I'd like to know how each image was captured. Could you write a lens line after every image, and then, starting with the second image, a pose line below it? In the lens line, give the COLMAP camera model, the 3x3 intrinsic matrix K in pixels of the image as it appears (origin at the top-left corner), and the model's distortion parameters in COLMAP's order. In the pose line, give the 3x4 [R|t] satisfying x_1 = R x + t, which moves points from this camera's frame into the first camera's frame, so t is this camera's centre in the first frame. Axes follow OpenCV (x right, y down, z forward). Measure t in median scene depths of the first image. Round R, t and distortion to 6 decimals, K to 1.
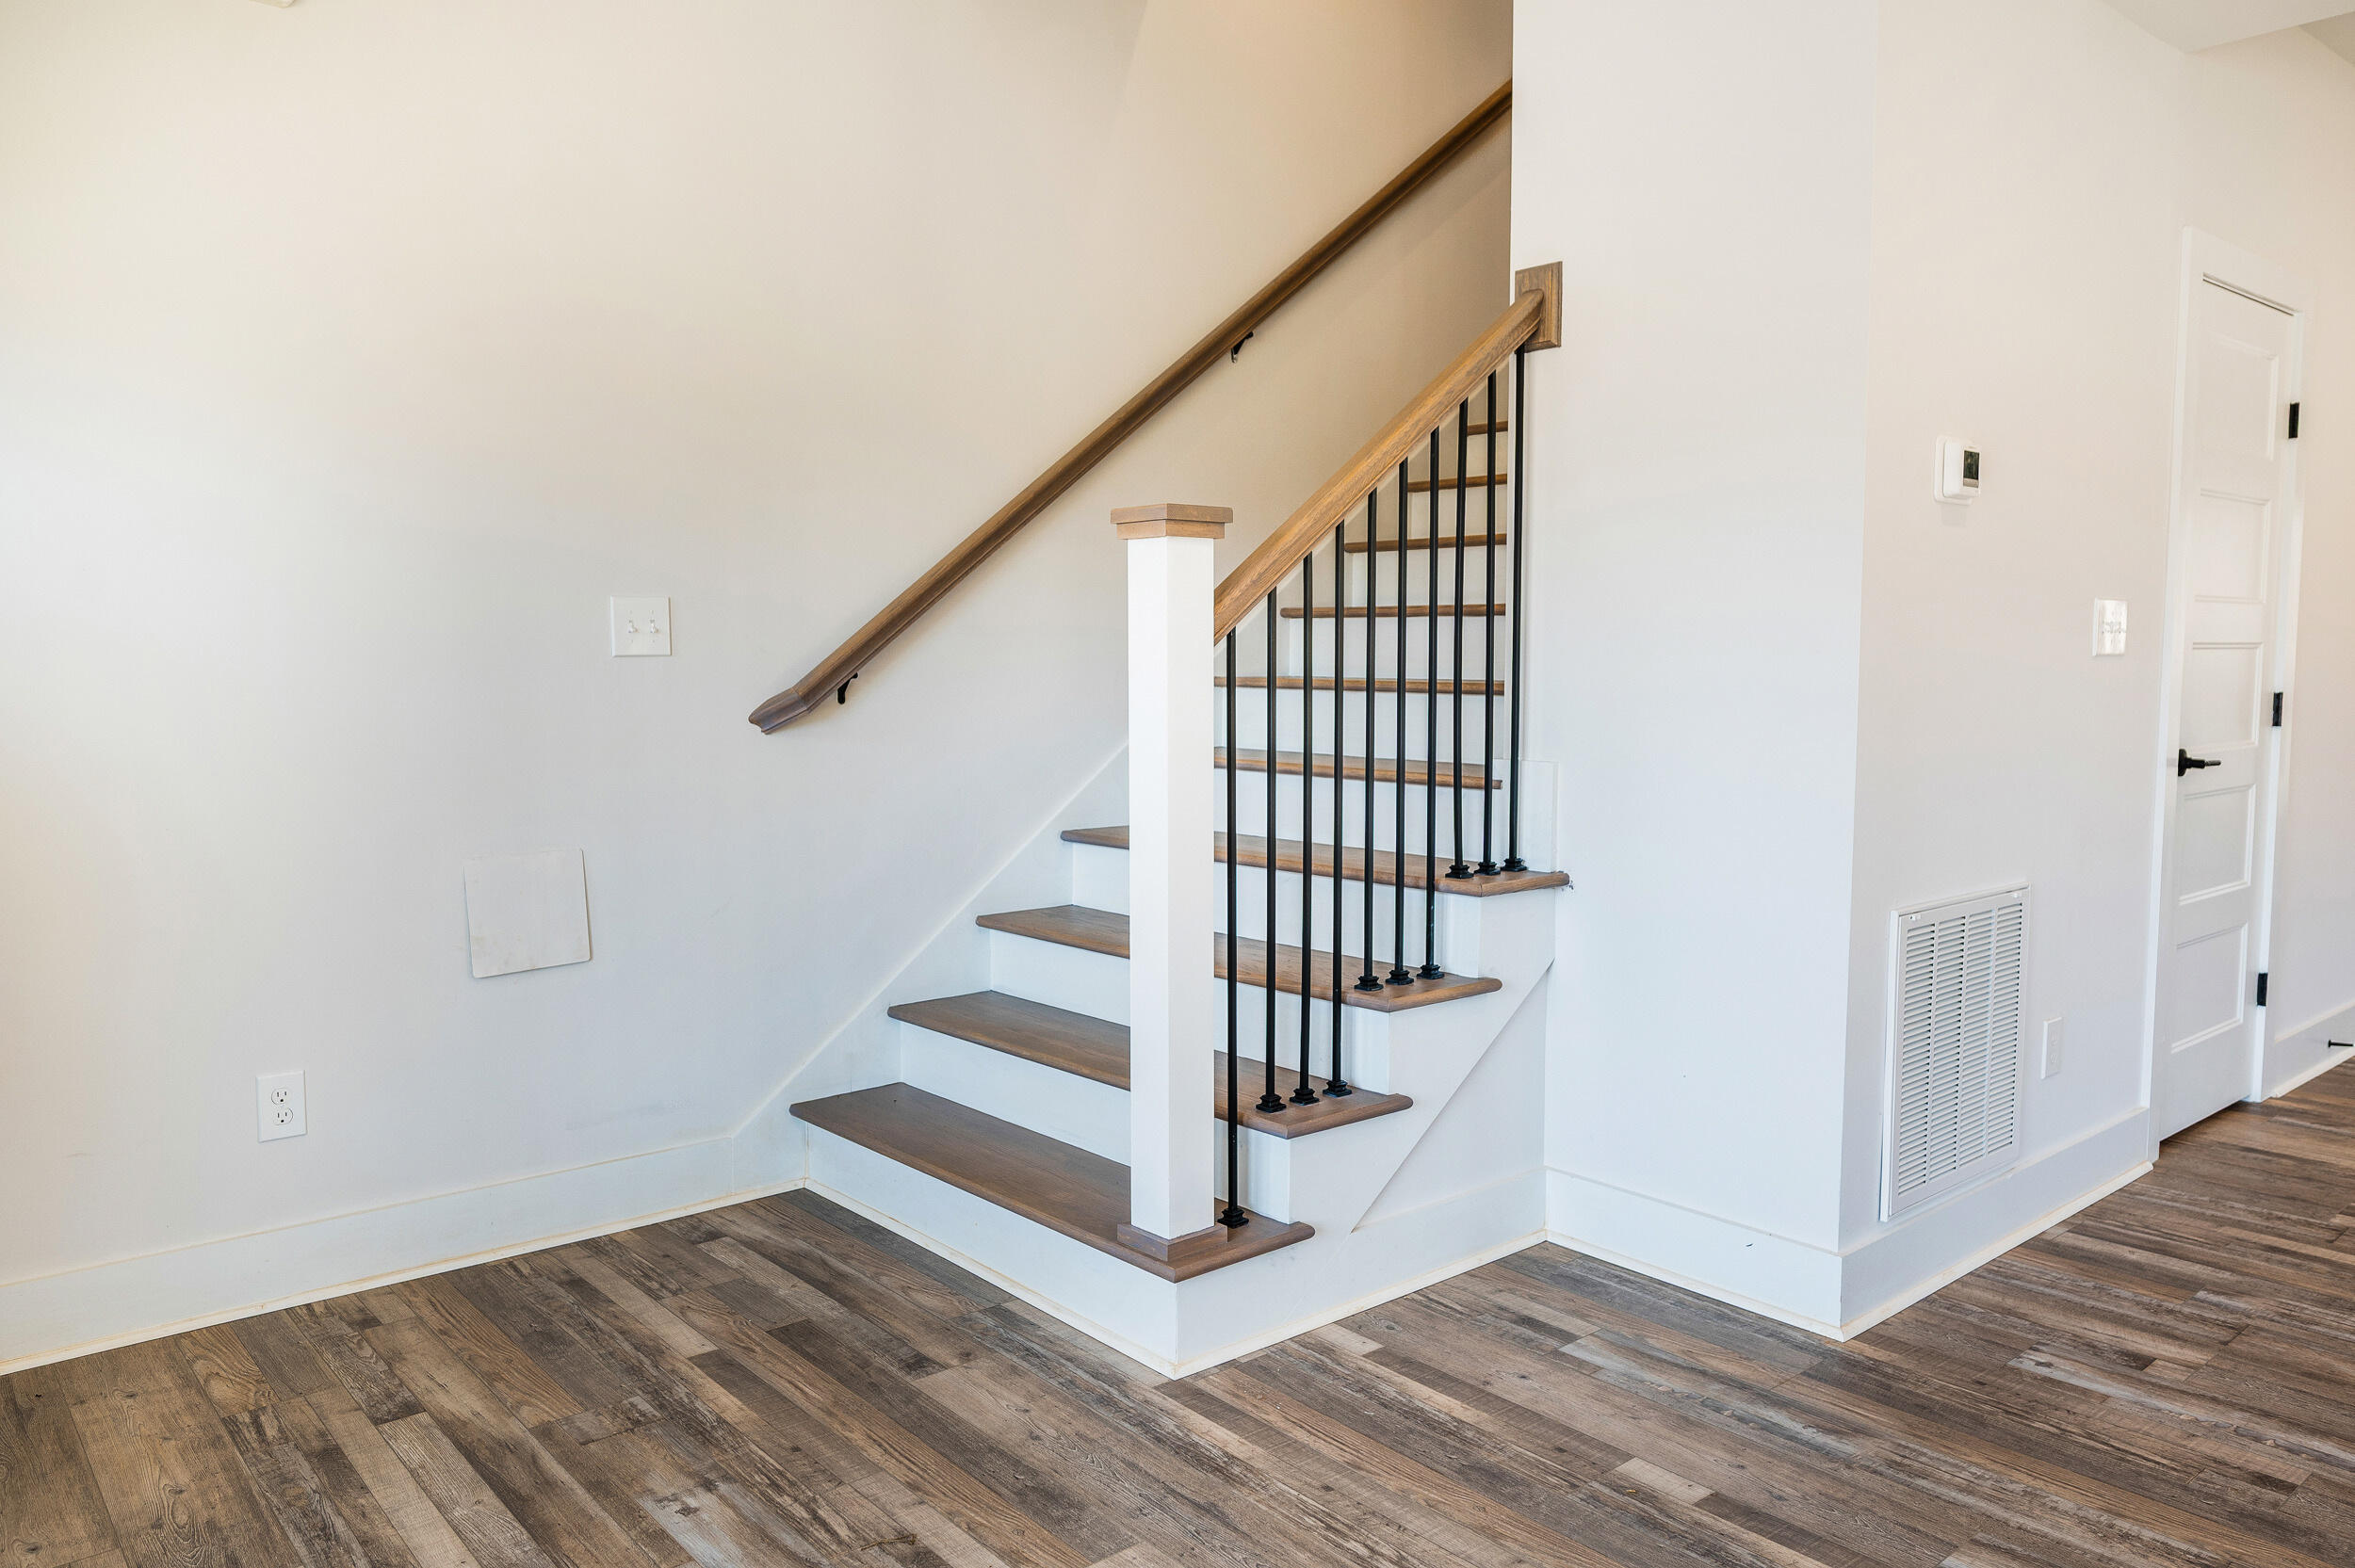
lens RADIAL K [[1641.3, 0, 1177.5], [0, 1641.3, 784.0], [0, 0, 1]] dist [0.004994, -0.001186]
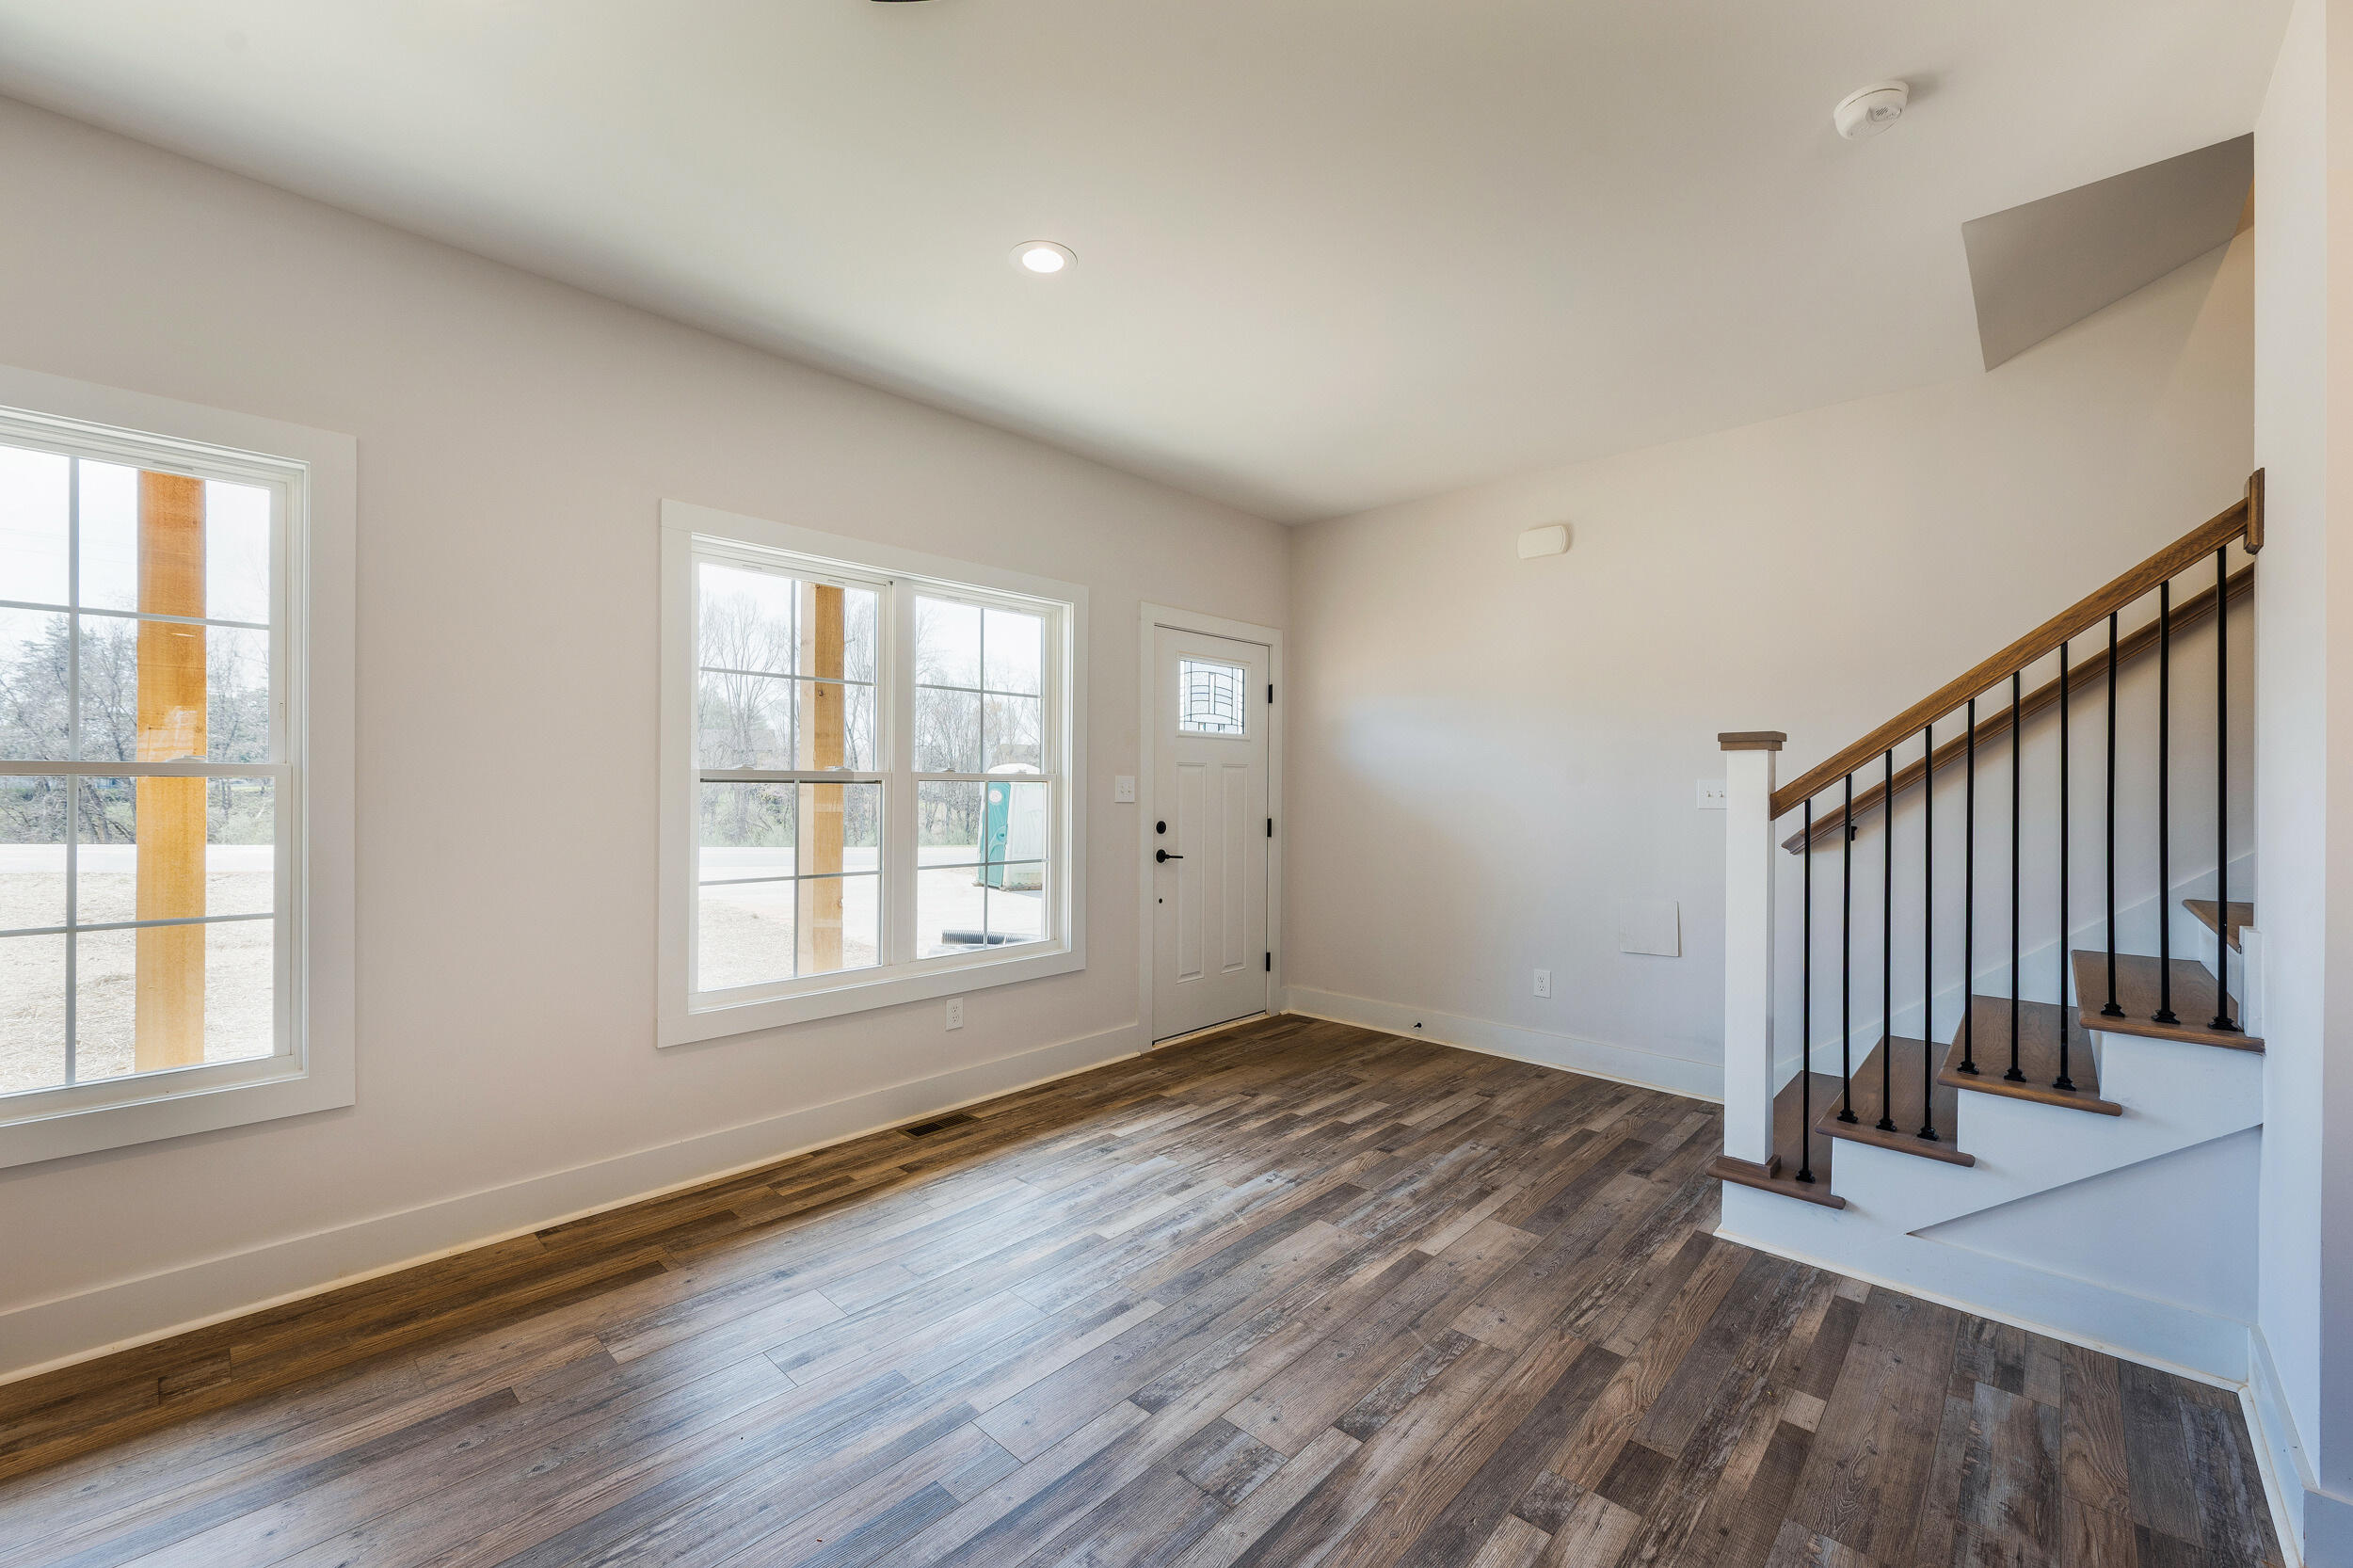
lens RADIAL K [[947.1, 0, 1176.5], [0, 947.1, 784.0], [0, 0, 1]] dist [0.004202, -0.000083]
pose [[0.107422, 0.000623, -0.994213, 0.947834], [-0.088130, 0.996069, -0.008898, -0.052668], [0.990300, 0.088576, 0.107055, 0.296731]]
